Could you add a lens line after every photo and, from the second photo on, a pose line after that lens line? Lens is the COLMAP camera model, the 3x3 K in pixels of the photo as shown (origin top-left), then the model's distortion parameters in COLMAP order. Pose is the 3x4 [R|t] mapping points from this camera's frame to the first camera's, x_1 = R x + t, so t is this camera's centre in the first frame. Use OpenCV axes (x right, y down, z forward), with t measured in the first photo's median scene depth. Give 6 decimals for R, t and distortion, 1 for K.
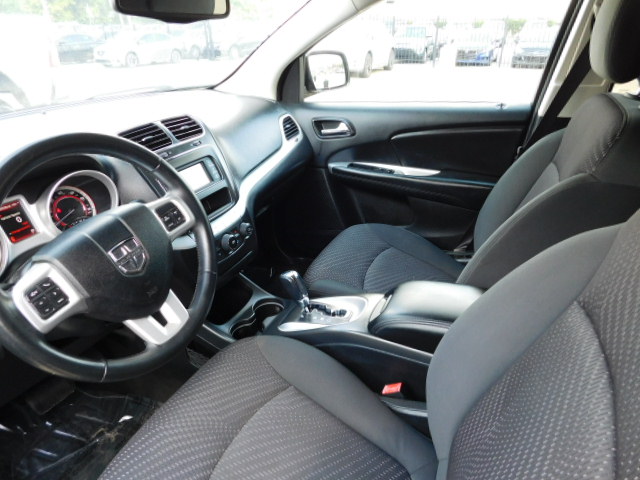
lens RADIAL K [[423.2, 0, 325.0], [0, 423.2, 240.9], [0, 0, 1]] dist [-0.061453, 0.045591]
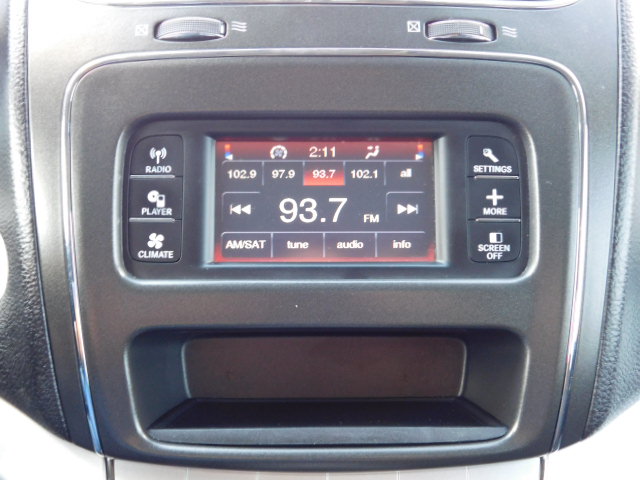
lens RADIAL K [[676.3, 0, 322.9], [0, 676.3, 237.3], [0, 0, 1]] dist [-0.011788, 0.000000]
pose [[0.427368, 0.347079, -0.834801, -0.042207], [-0.425595, 0.891896, 0.152939, -0.108160], [0.797638, 0.289926, 0.528883, 0.515701]]
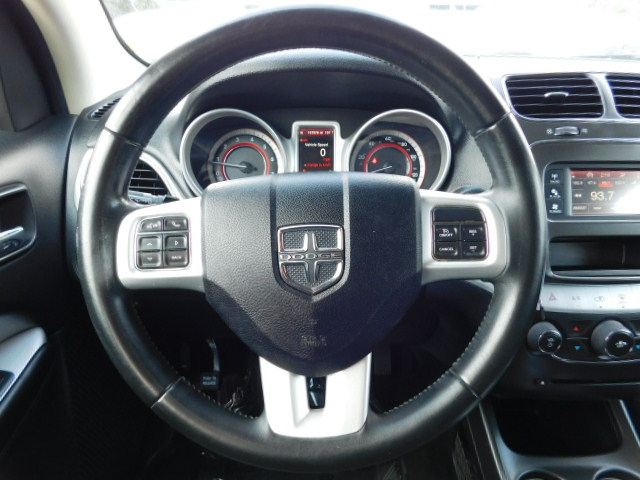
lens RADIAL K [[423.2, 0, 321.8], [0, 423.2, 237.0], [0, 0, 1]] dist [-0.061453, 0.045591]
pose [[0.441852, 0.416637, -0.794468, -0.028035], [-0.425522, 0.876979, 0.223248, -0.040488], [0.789745, 0.239421, 0.564783, 0.276818]]
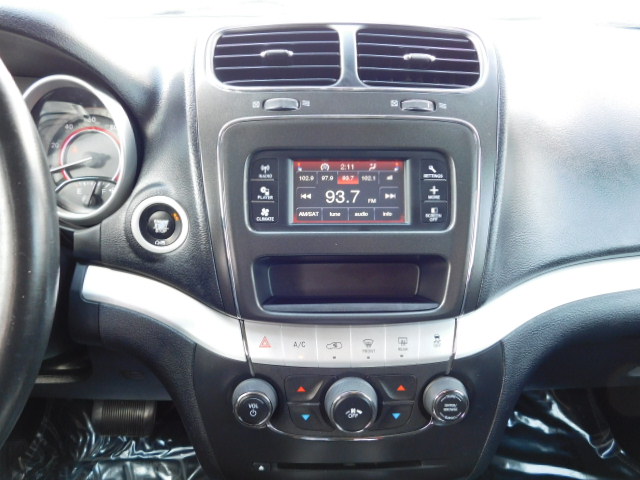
lens RADIAL K [[525.9, 0, 320.9], [0, 525.9, 239.8], [0, 0, 1]] dist [-0.015606, 0.003446]
pose [[0.445416, 0.388180, -0.806797, 0.028546], [-0.428287, 0.883713, 0.188739, -0.112995], [0.786241, 0.261473, 0.559872, 0.450838]]
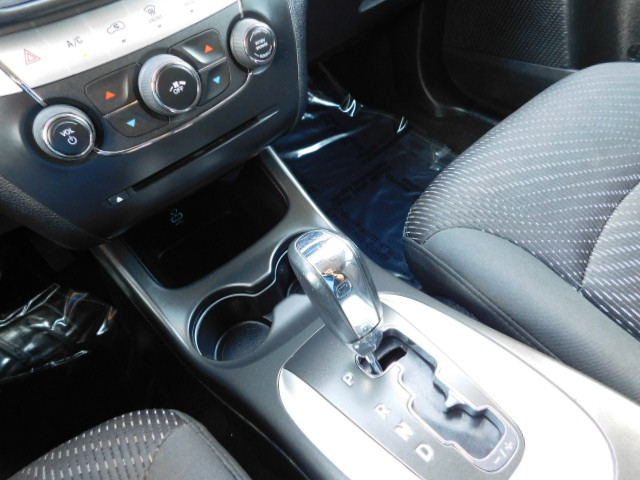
lens RADIAL K [[423.2, 0, 321.7], [0, 423.2, 236.2], [0, 0, 1]] dist [-0.061453, 0.045591]
pose [[0.910347, 0.265862, -0.317152, -0.002708], [-0.112678, 0.896632, 0.428199, -0.025482], [0.398211, -0.354074, 0.846203, 0.473156]]
